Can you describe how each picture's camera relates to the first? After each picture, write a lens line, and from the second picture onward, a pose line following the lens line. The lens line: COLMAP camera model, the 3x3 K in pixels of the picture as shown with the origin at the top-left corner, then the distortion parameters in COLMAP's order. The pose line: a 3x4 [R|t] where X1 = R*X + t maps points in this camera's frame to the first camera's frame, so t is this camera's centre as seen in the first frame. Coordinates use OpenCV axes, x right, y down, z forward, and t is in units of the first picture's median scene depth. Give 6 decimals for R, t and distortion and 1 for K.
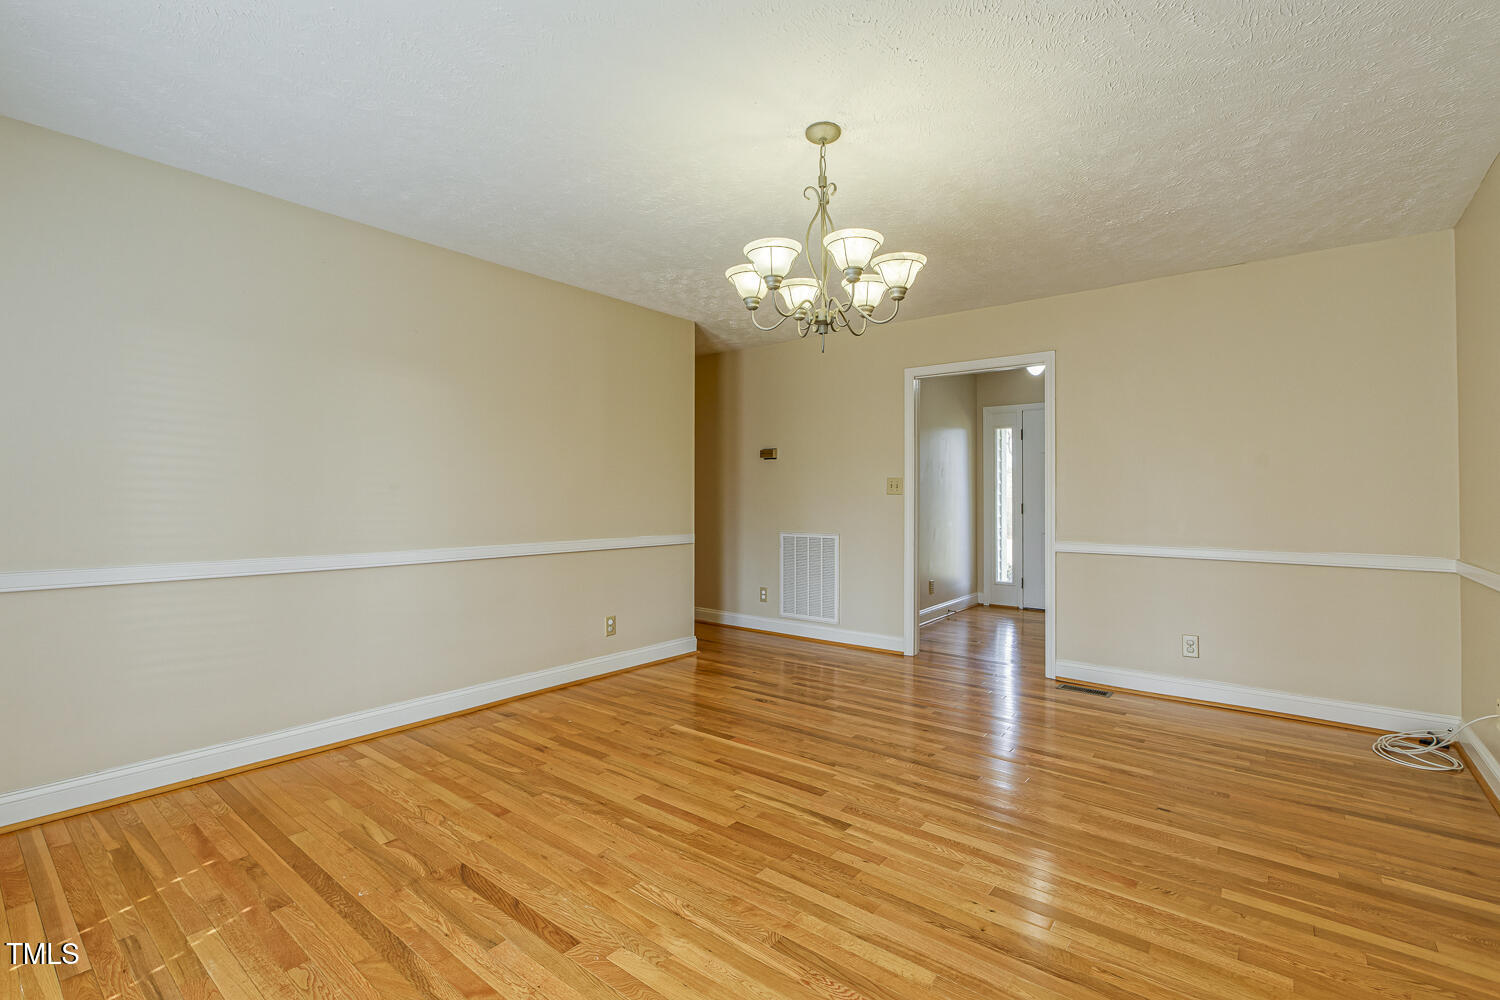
lens RADIAL K [[669.0, 0, 753.6], [0, 669.0, 496.5], [0, 0, 1]] dist [-0.004898, 0.001038]
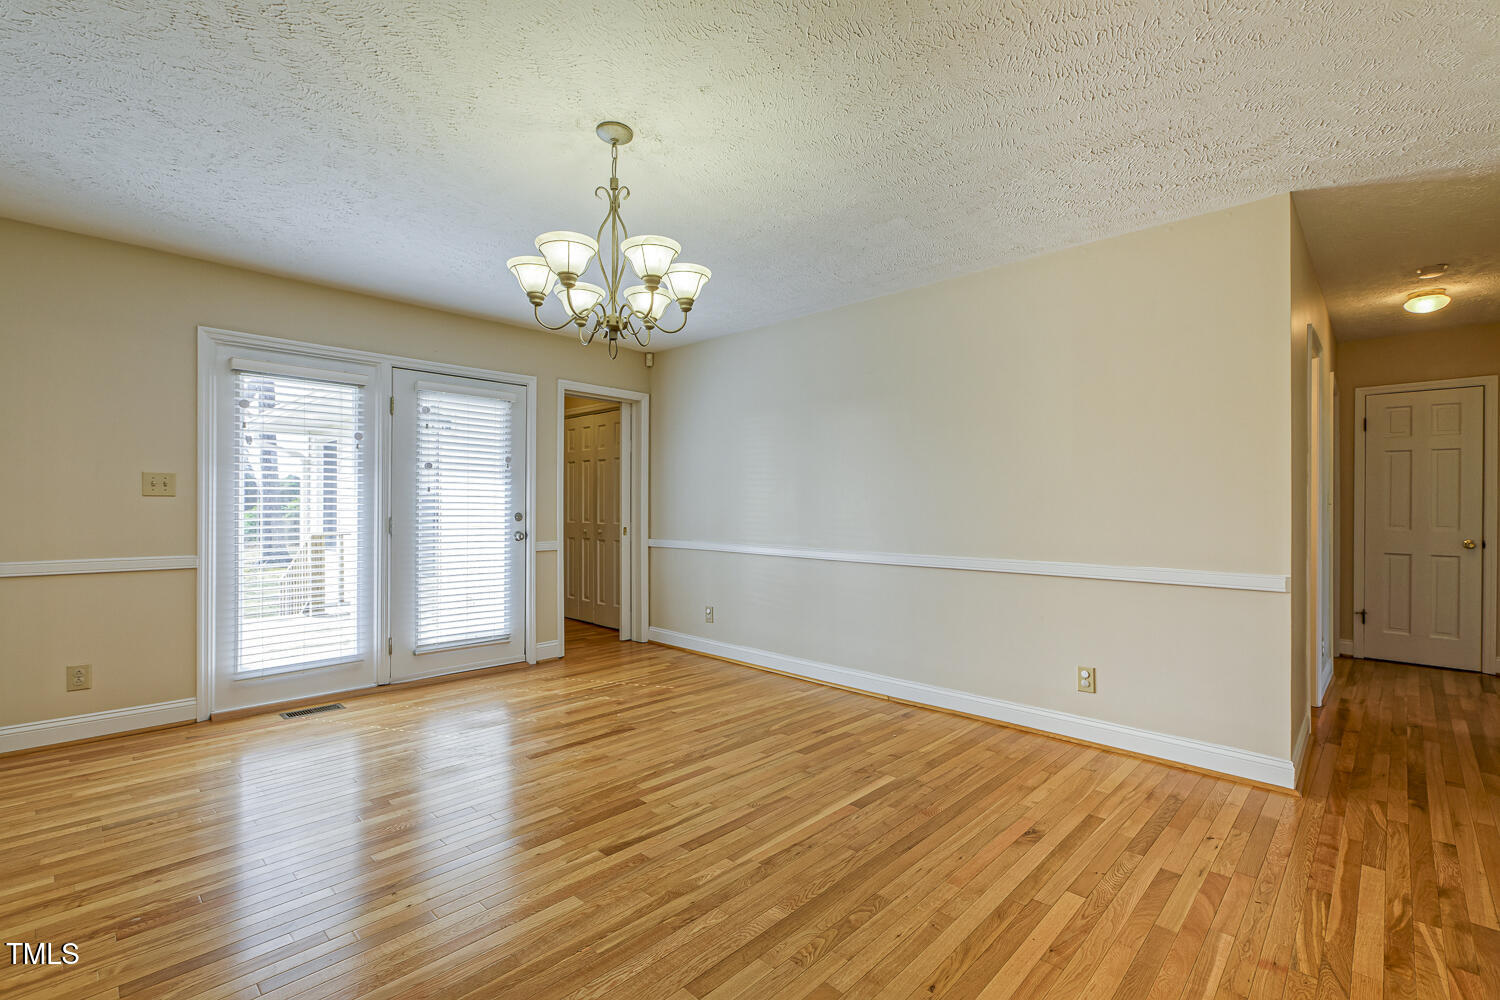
lens RADIAL K [[669.0, 0, 757.2], [0, 669.0, 509.6], [0, 0, 1]] dist [-0.004898, 0.001038]
pose [[-0.095763, -0.001553, -0.995403, 0.920942], [-0.001927, 0.999997, -0.001375, 0.003622], [0.995402, 0.001787, -0.095765, 1.123943]]
